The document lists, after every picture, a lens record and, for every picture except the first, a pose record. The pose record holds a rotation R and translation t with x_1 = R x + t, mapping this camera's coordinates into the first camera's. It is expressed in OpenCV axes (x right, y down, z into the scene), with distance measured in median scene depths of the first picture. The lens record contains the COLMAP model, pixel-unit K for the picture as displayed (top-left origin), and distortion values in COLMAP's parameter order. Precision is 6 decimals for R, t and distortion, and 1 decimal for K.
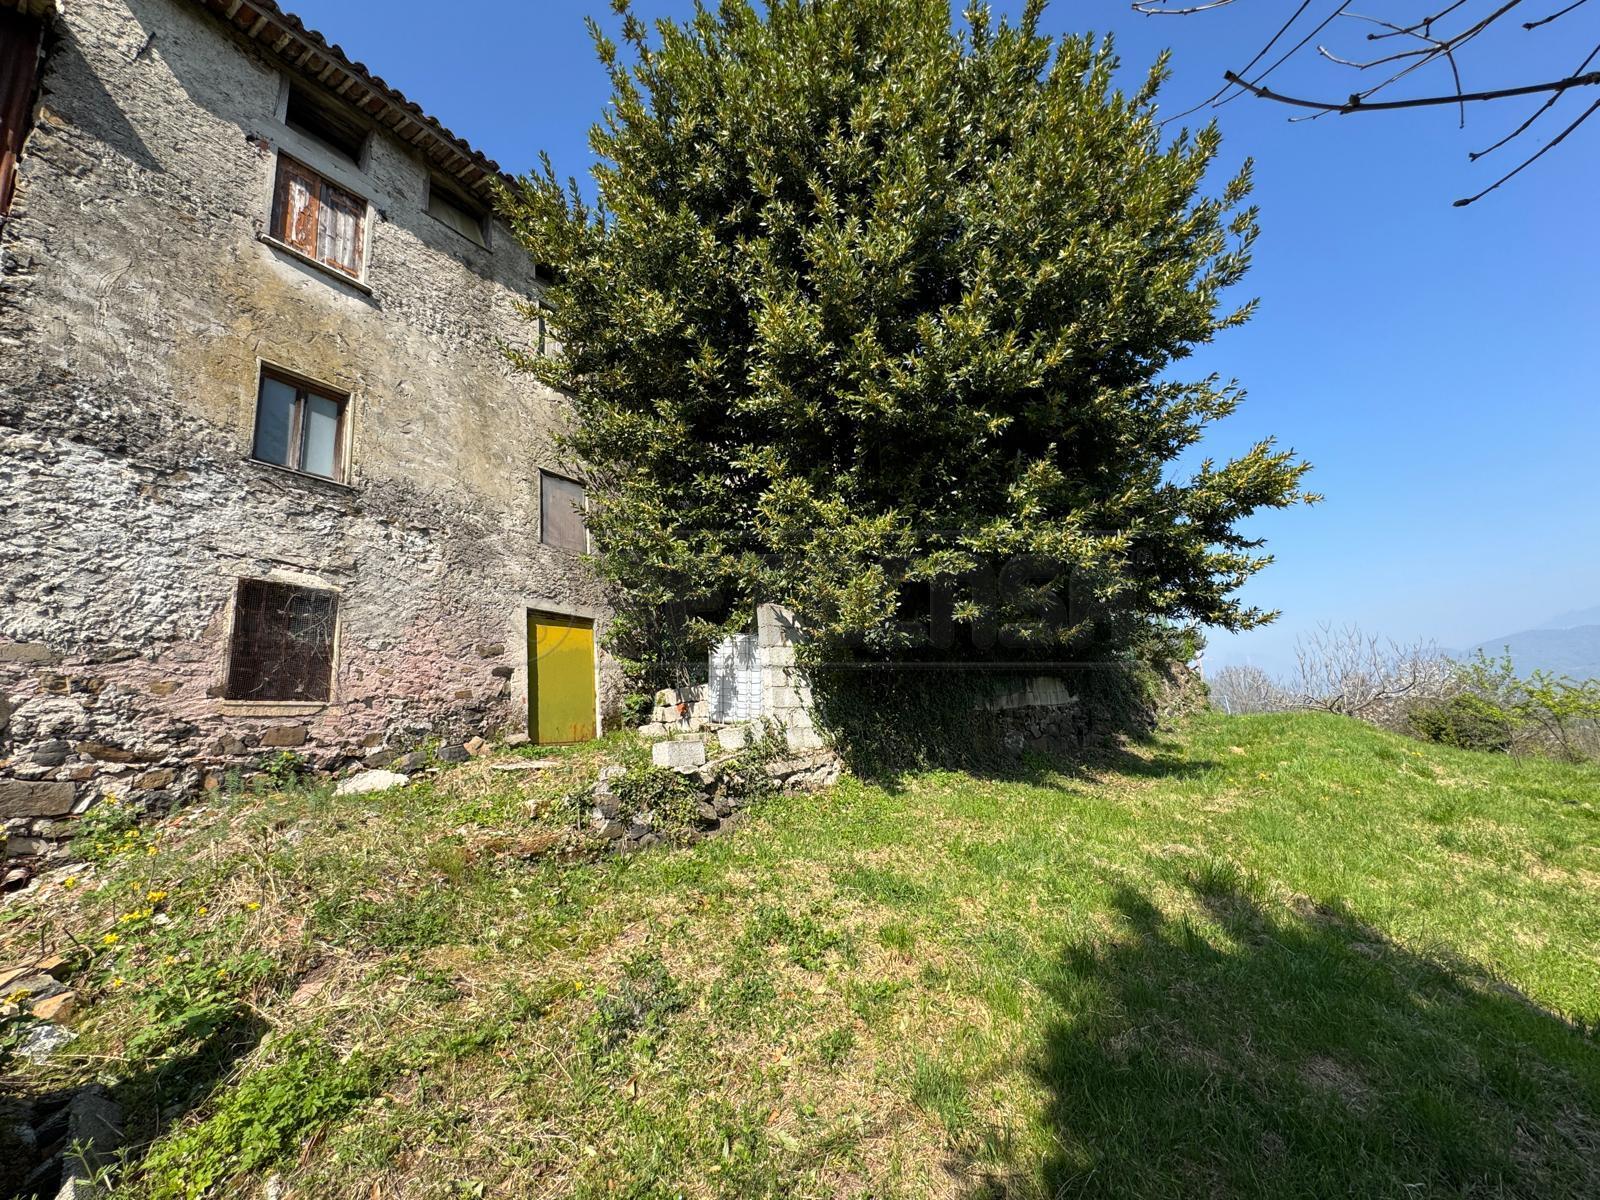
lens RADIAL K [[640.7, 0, 800.0], [0, 640.7, 600.0], [0, 0, 1]] dist [0.000564, 0.000304]
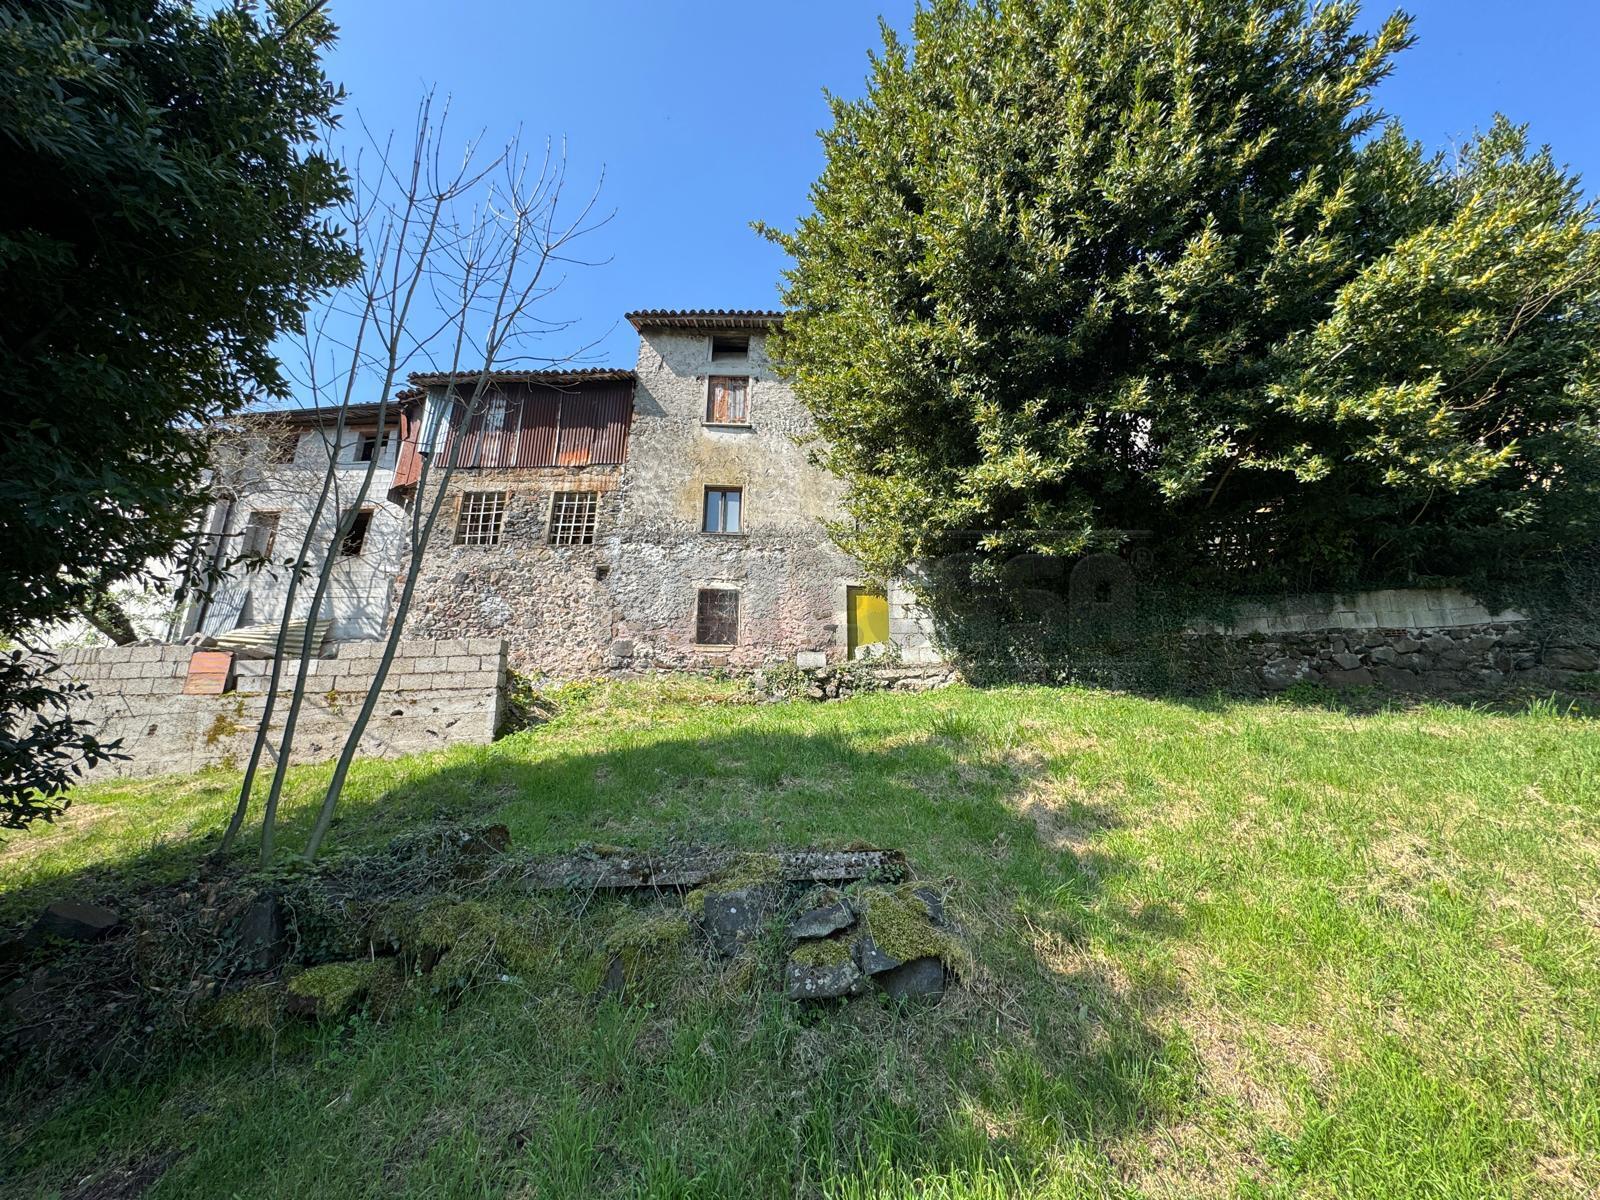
lens RADIAL K [[640.7, 0, 800.0], [0, 640.7, 600.0], [0, 0, 1]] dist [0.000564, 0.000304]
pose [[0.572805, -0.108745, -0.812446, 0.981785], [0.125095, 0.991148, -0.044467, 0.128800], [0.810090, -0.076162, 0.581338, 0.011299]]
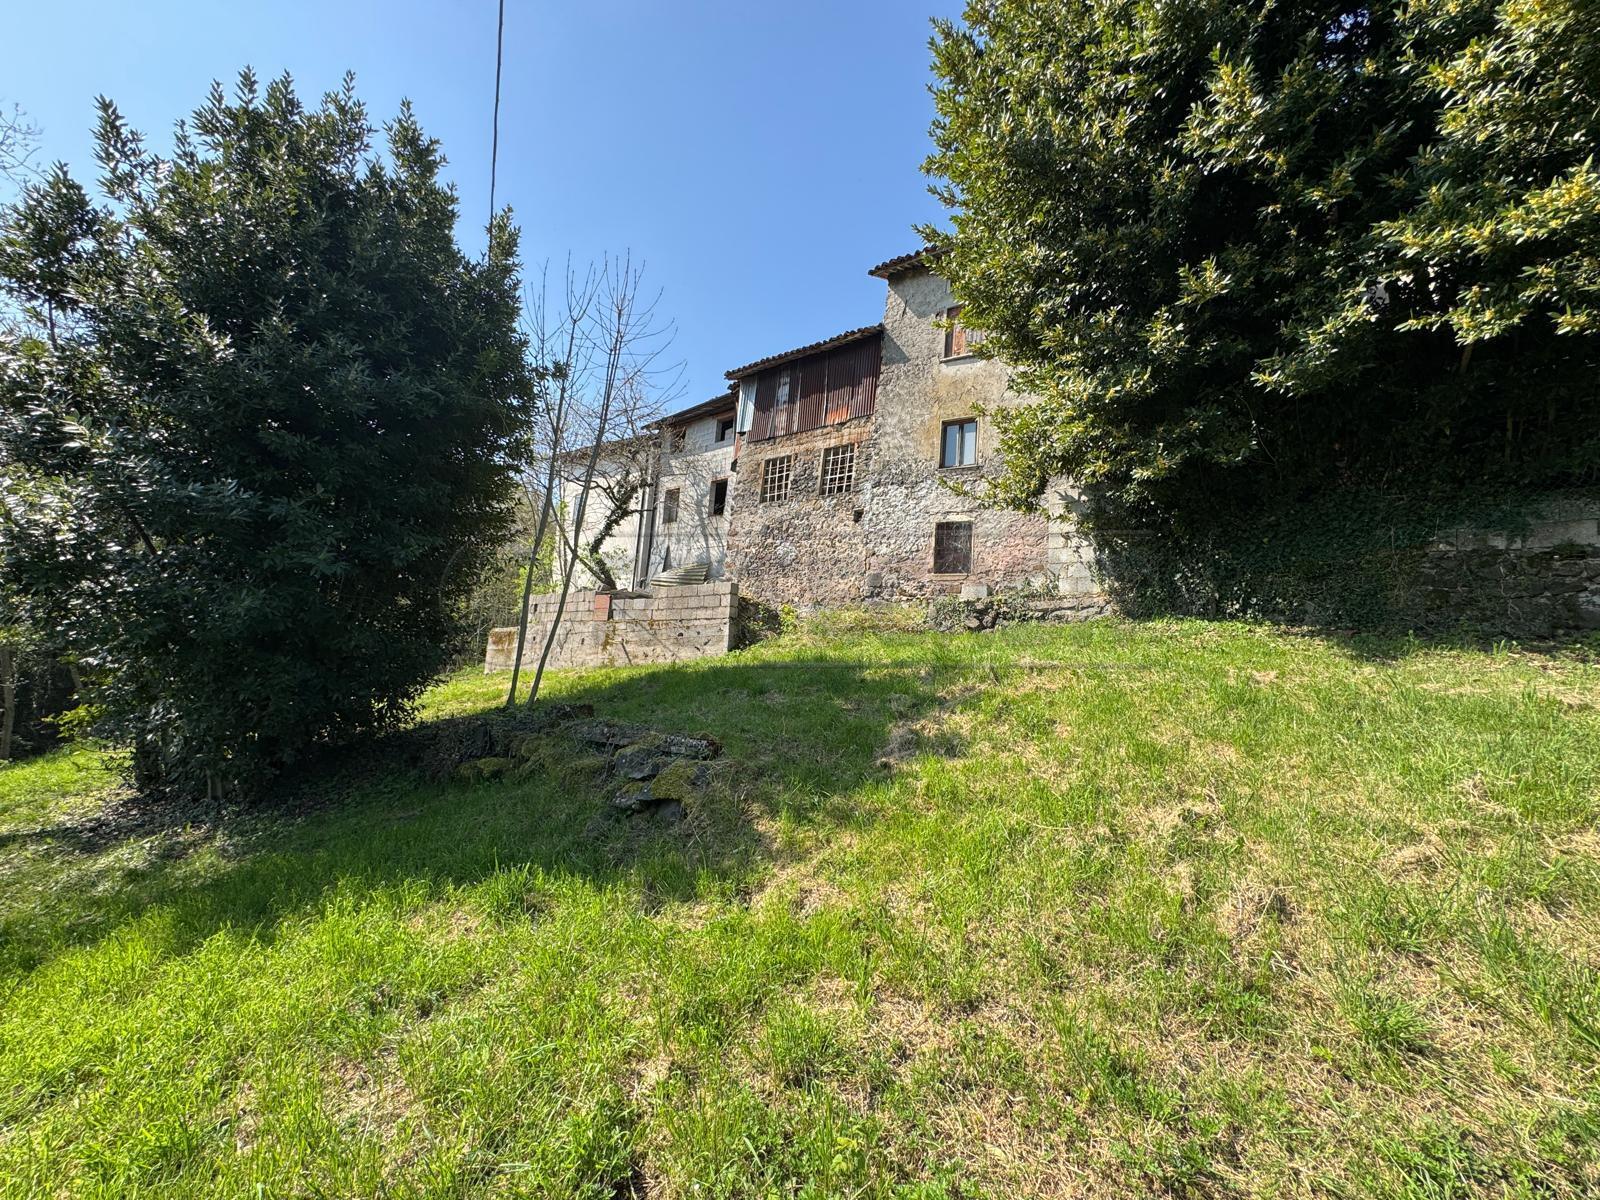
lens RADIAL K [[640.7, 0, 800.0], [0, 640.7, 600.0], [0, 0, 1]] dist [0.000564, 0.000304]
pose [[-0.017619, -0.002766, -0.999841, 1.339413], [0.163616, 0.986508, -0.005613, 0.159898], [0.986367, -0.163689, -0.016929, 0.455576]]
